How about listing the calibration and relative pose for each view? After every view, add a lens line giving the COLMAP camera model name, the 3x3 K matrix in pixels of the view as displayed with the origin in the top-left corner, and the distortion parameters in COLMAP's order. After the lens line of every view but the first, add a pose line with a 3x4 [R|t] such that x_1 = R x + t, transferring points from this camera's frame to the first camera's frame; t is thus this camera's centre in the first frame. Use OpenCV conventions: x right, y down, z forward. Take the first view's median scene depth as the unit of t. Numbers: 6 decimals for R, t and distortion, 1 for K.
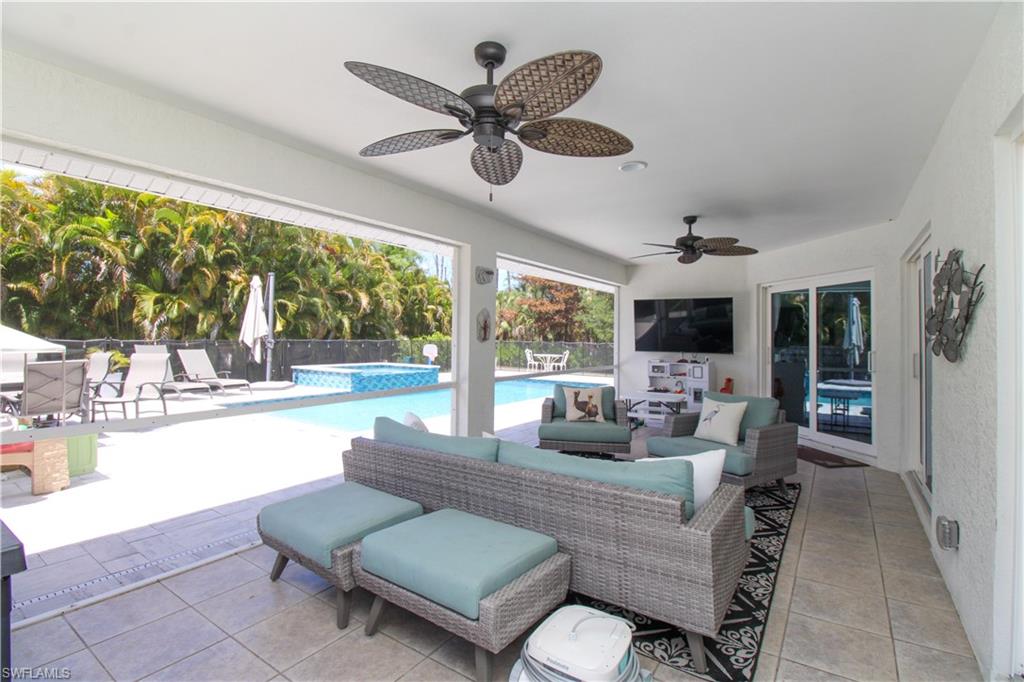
lens RADIAL K [[470.0, 0, 513.5], [0, 470.0, 326.3], [0, 0, 1]] dist [0.000331, -0.014300]
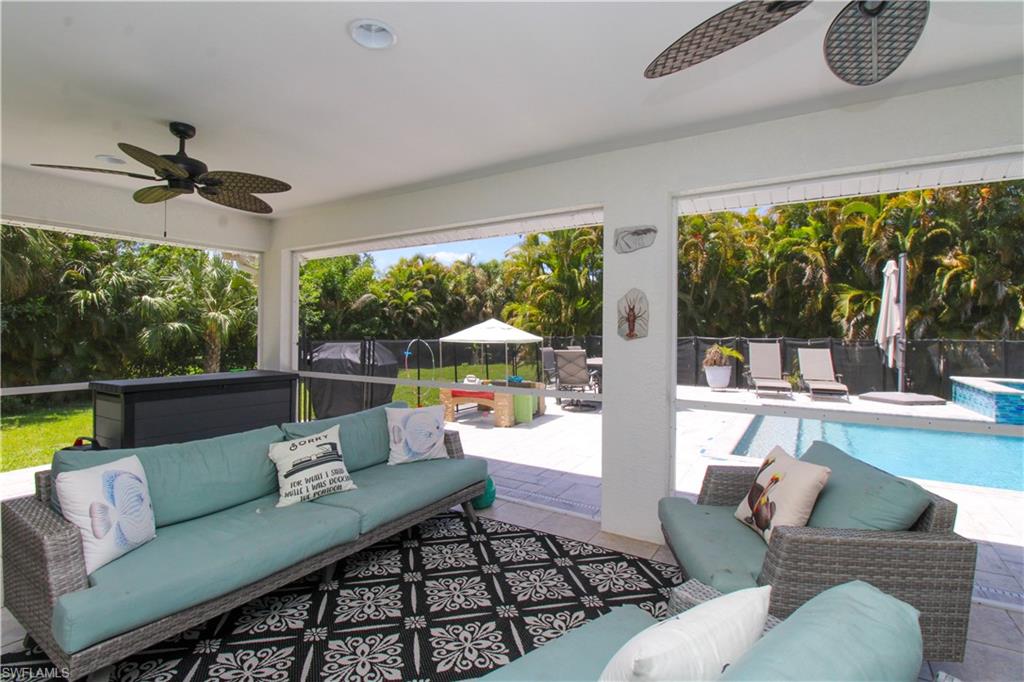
lens RADIAL K [[470.0, 0, 513.5], [0, 470.0, 326.3], [0, 0, 1]] dist [0.000331, -0.014300]
pose [[0.044255, -0.019289, -0.998834, 0.243173], [0.018721, 0.999654, -0.018476, 0.009704], [0.998845, -0.017882, 0.044600, 0.334081]]
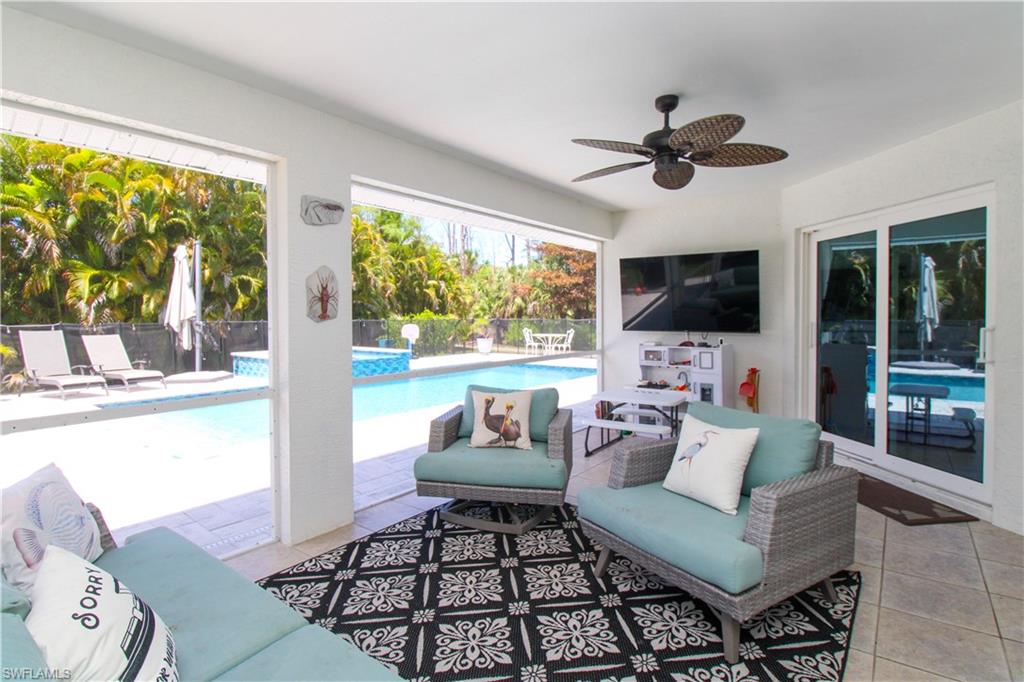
lens RADIAL K [[502.9, 0, 511.4], [0, 502.9, 326.4], [0, 0, 1]] dist [-0.001874, -0.012626]
pose [[0.998312, -0.014303, -0.056291, 0.089690], [0.016862, 0.998833, 0.045253, 0.005940], [0.055578, -0.046126, 0.997388, 0.151585]]
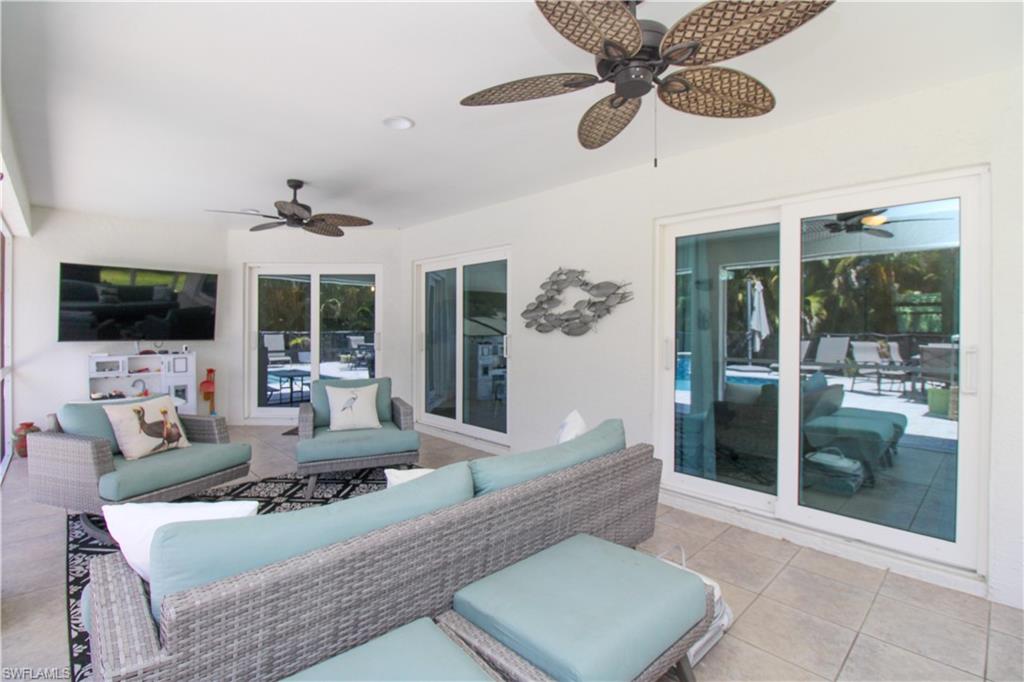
lens RADIAL K [[476.1, 0, 500.2], [0, 476.1, 330.9], [0, 0, 1]] dist [0.000128, -0.014745]
pose [[0.221295, -0.017599, 0.975048, -0.160417], [-0.024144, 0.999432, 0.023519, 0.005048], [-0.974908, -0.028746, 0.220744, 0.179754]]
